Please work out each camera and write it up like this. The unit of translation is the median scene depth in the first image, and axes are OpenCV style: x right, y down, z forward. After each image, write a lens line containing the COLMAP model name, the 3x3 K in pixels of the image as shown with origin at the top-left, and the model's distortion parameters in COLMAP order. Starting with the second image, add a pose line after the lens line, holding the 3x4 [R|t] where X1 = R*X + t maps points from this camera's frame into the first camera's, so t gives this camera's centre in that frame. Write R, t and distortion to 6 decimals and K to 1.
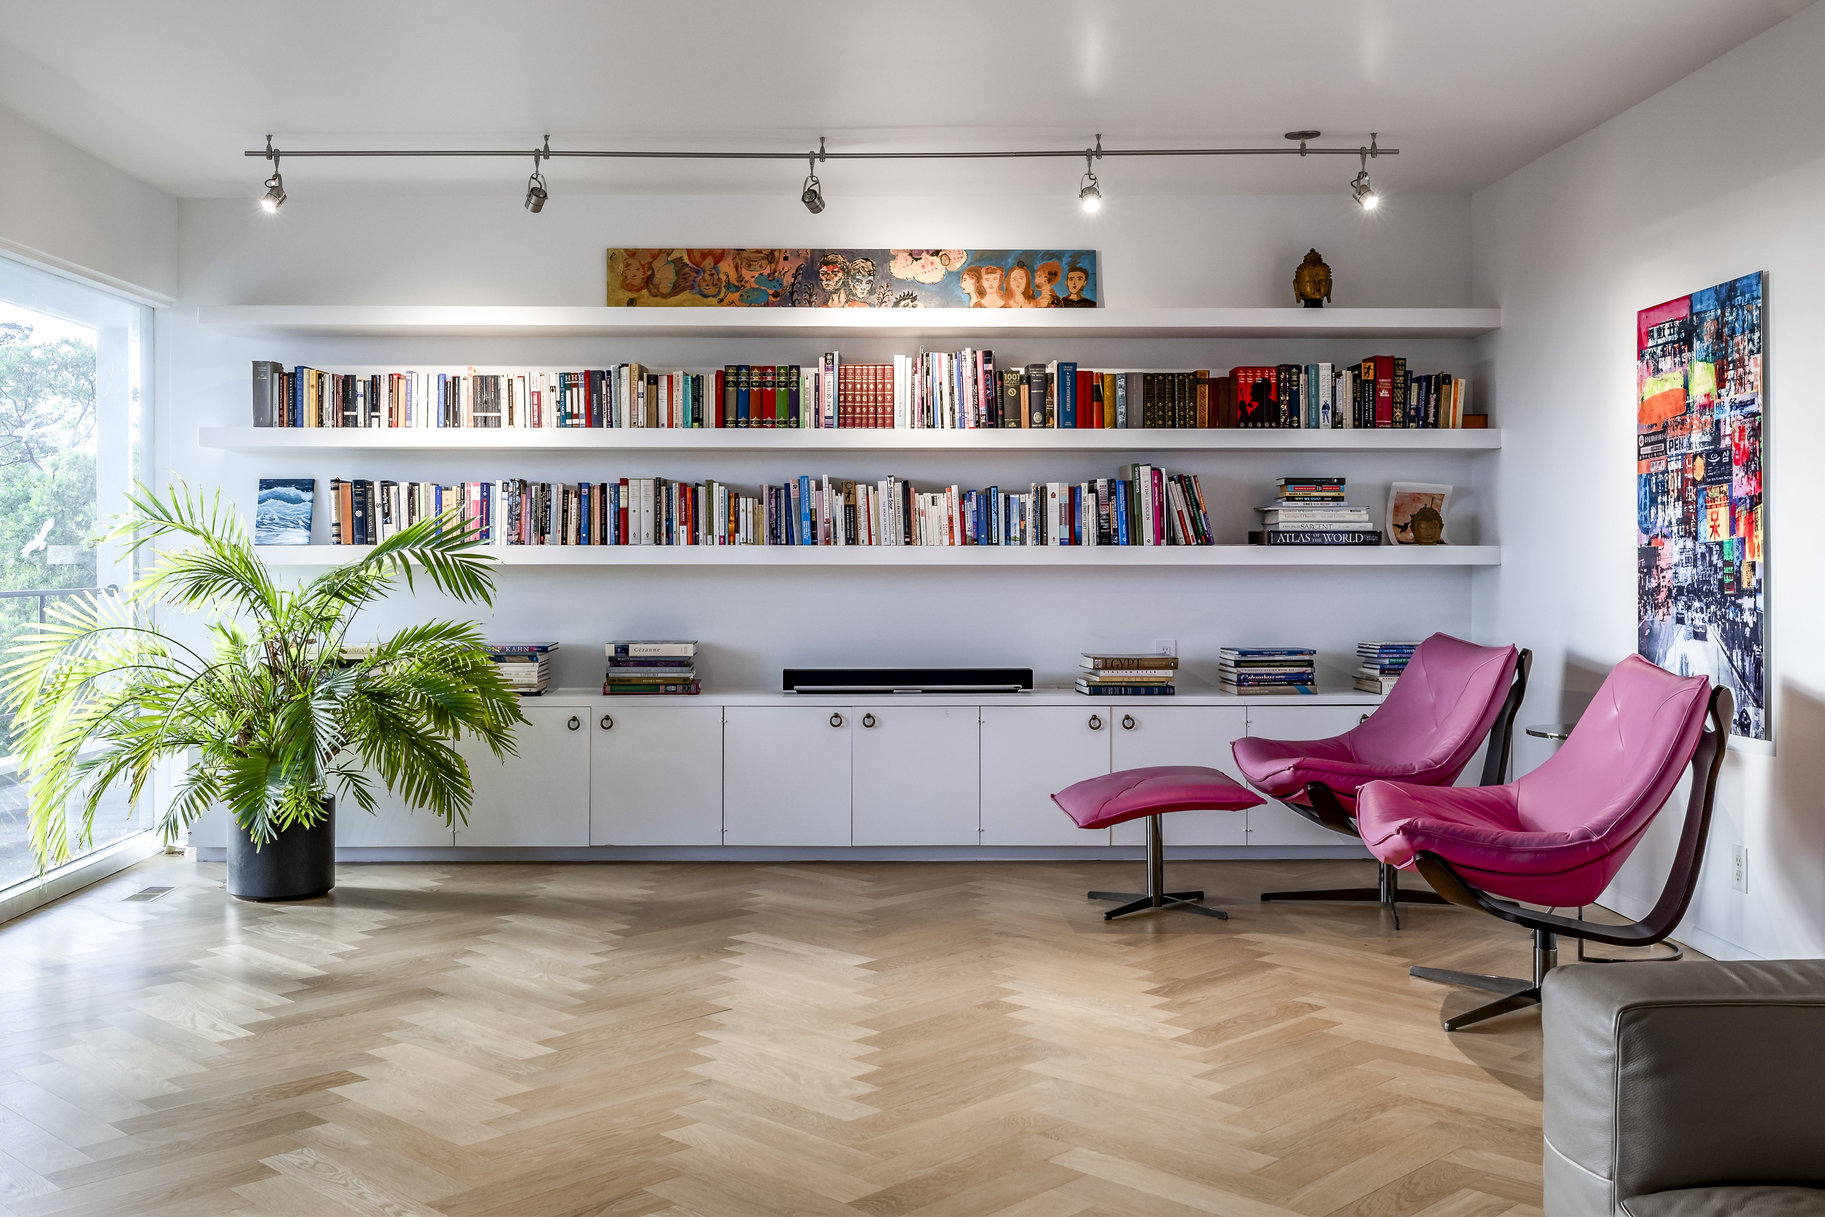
lens RADIAL K [[1787.9, 0, 852.2], [0, 1787.9, 550.7], [0, 0, 1]] dist [0.011726, 0.000000]
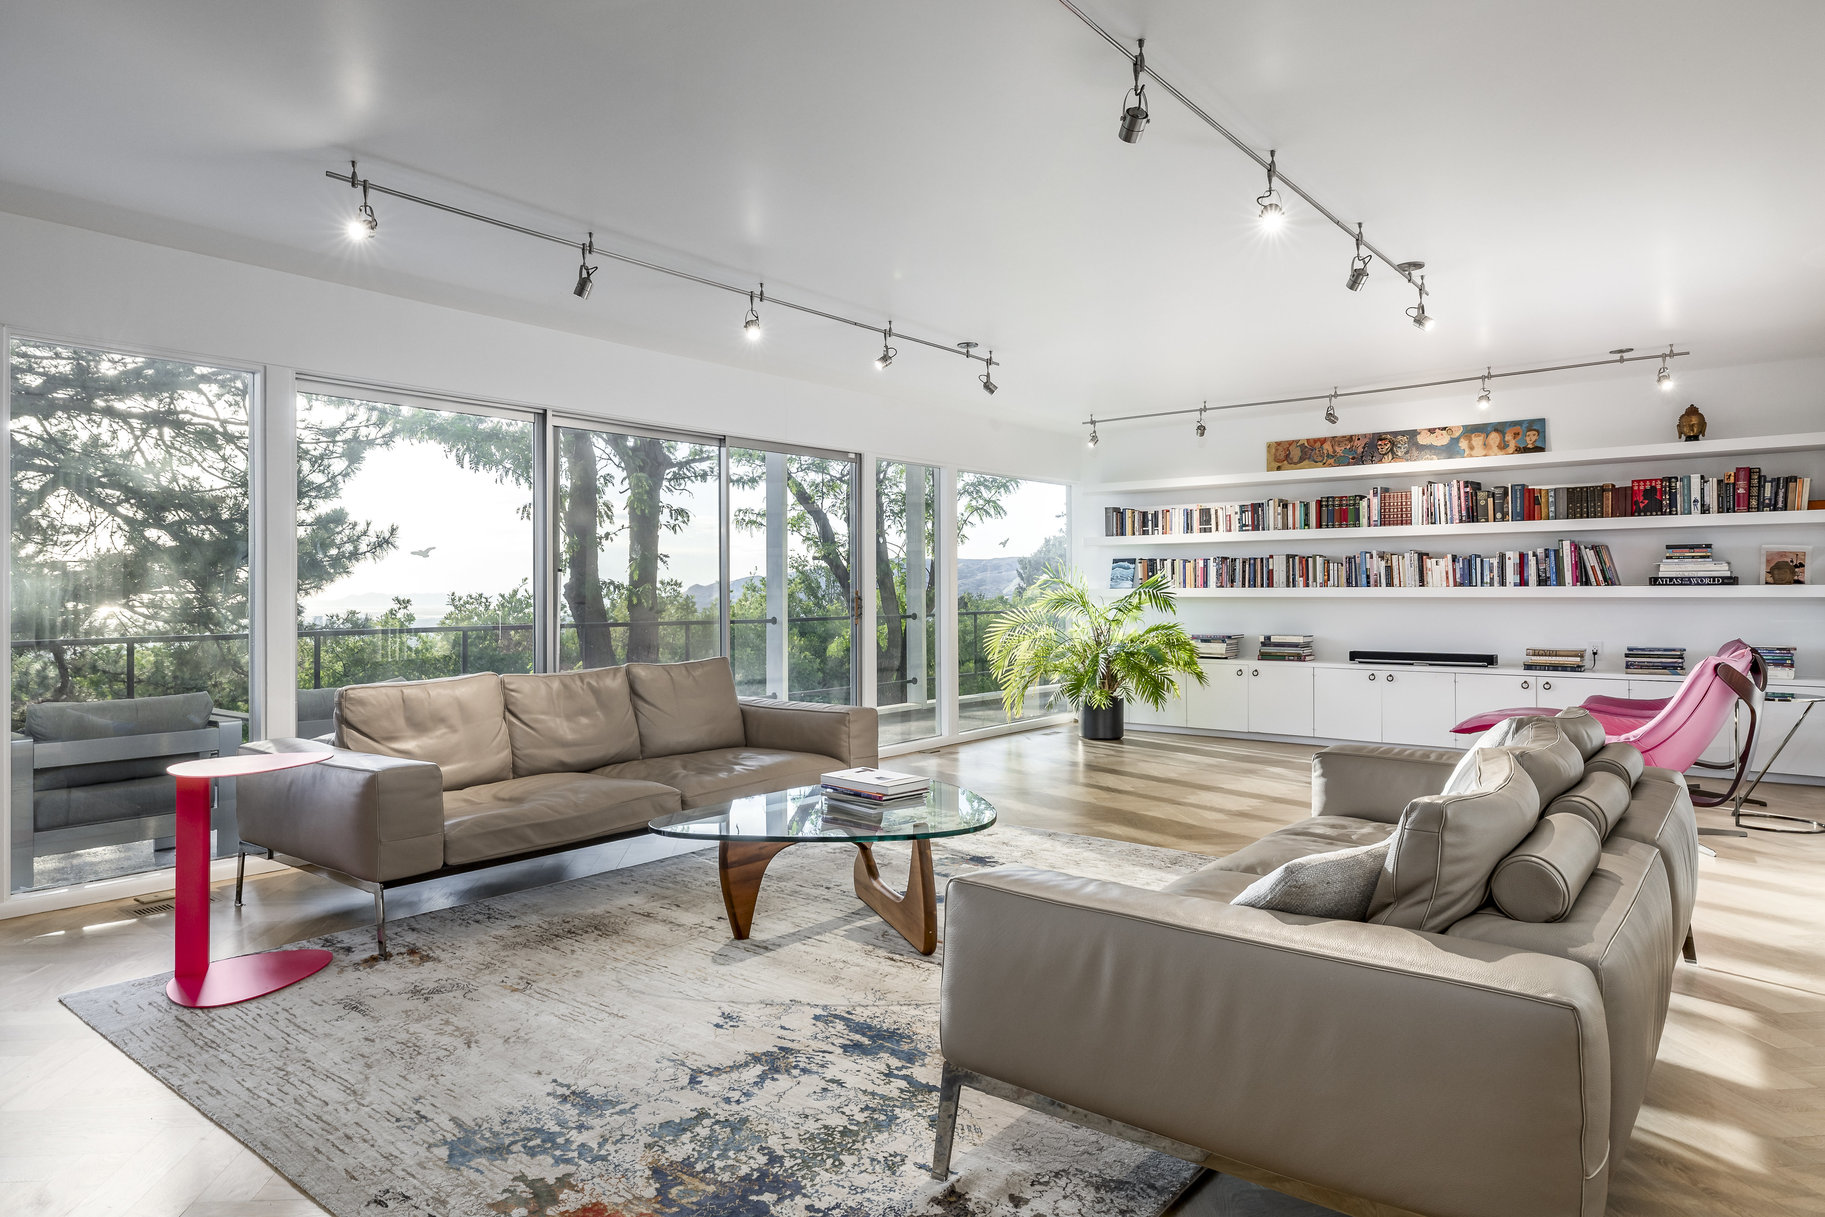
lens RADIAL K [[1096.1, 0, 917.9], [0, 1096.1, 606.0], [0, 0, 1]] dist [-0.003968, -0.000017]
pose [[0.785473, 0.005072, -0.618875, 0.329140], [0.004692, 0.999889, 0.014150, -0.001677], [0.618878, -0.014018, 0.785362, -0.234436]]
